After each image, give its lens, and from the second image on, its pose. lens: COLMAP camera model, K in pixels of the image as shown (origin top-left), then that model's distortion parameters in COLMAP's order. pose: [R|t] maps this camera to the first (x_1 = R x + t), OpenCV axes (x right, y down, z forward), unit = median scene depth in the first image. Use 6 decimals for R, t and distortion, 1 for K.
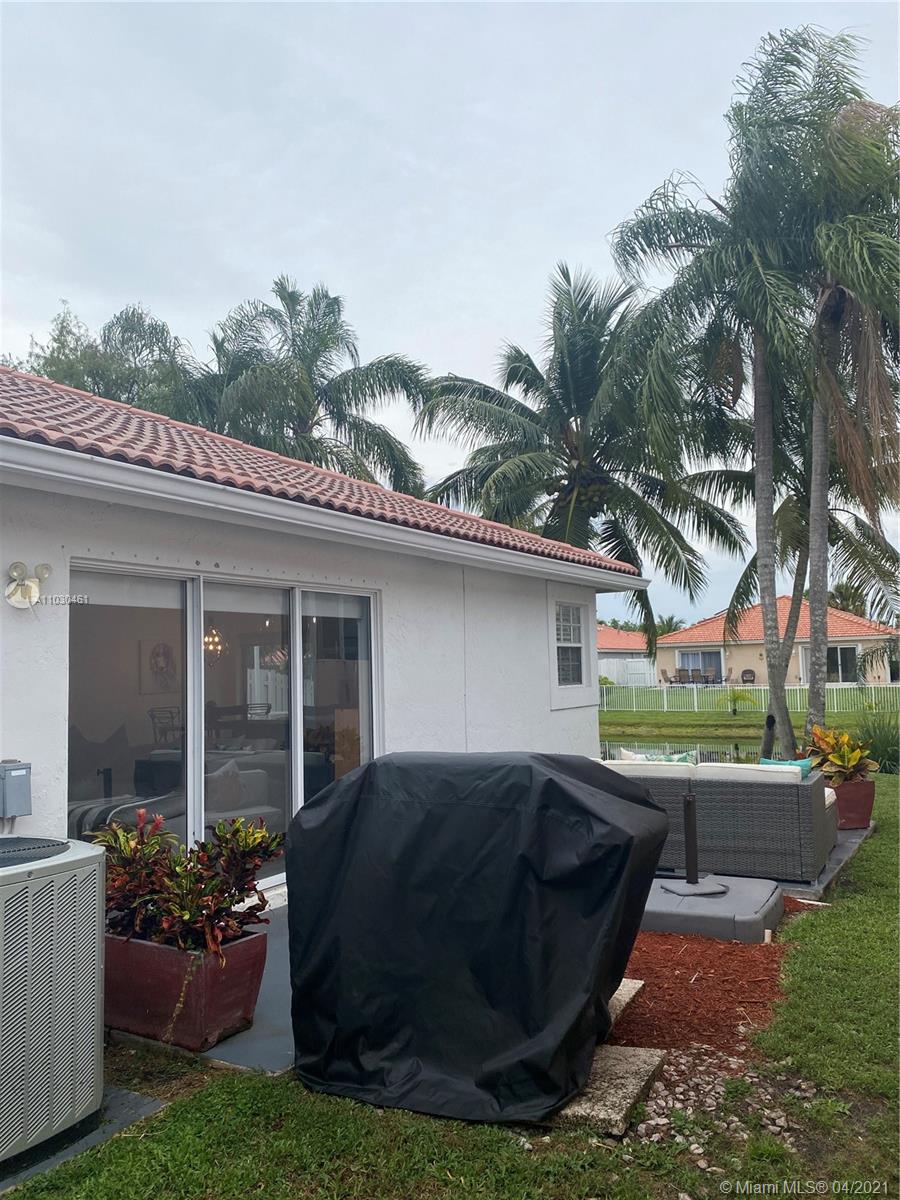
lens RADIAL K [[882.3, 0, 450.0], [0, 882.3, 600.0], [0, 0, 1]] dist [0.007000, 0.001088]
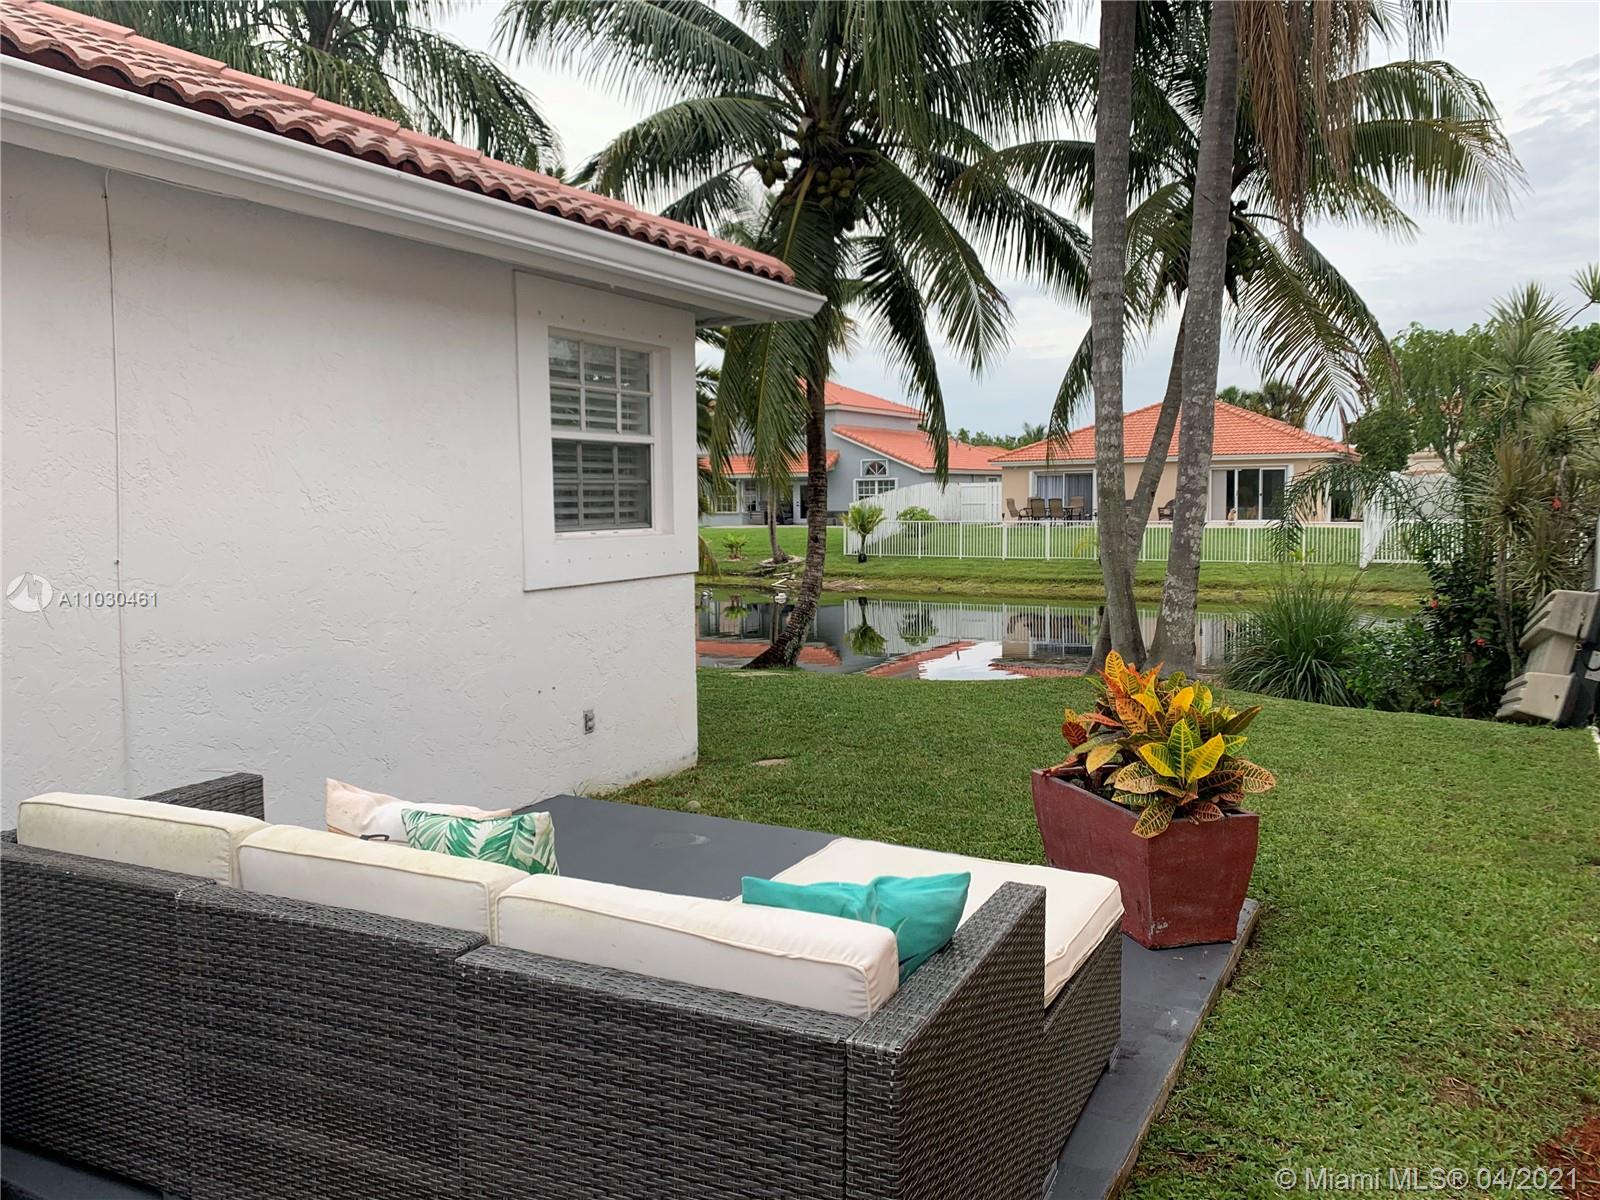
lens RADIAL K [[1261.5, 0, 800.0], [0, 1261.5, 600.0], [0, 0, 1]] dist [0.049126, 0.001720]
pose [[0.997504, 0.007140, 0.070251, 0.080047], [-0.018325, 0.986966, 0.159881, 0.012554], [-0.068193, -0.160769, 0.984633, 0.161209]]
